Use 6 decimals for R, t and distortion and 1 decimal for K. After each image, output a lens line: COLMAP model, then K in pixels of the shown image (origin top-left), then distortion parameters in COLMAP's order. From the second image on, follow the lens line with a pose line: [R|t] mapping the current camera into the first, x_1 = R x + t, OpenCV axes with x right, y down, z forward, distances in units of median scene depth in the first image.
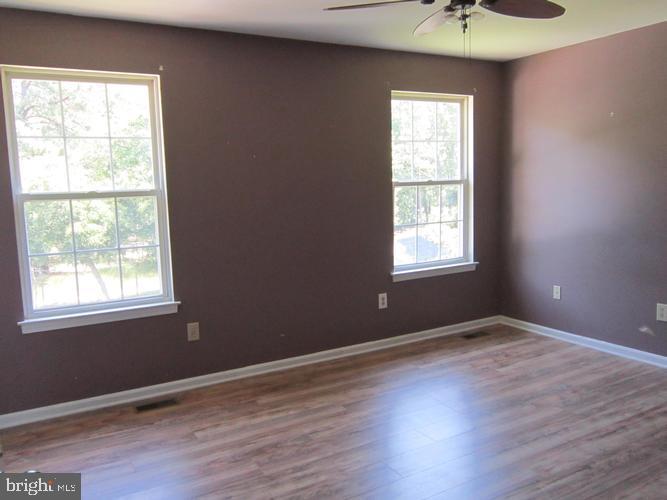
lens RADIAL K [[586.6, 0, 335.5], [0, 586.6, 249.0], [0, 0, 1]] dist [0.013902, 0.021508]
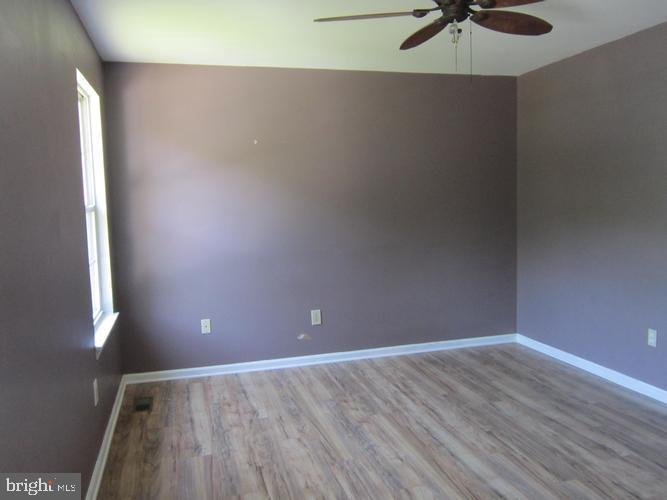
lens RADIAL K [[586.6, 0, 334.7], [0, 586.6, 249.3], [0, 0, 1]] dist [0.013902, 0.021508]
pose [[0.210811, -0.064902, 0.975370, -0.530528], [0.126651, 0.991197, 0.038581, -0.062952], [-0.969287, 0.115398, 0.217176, 0.656130]]
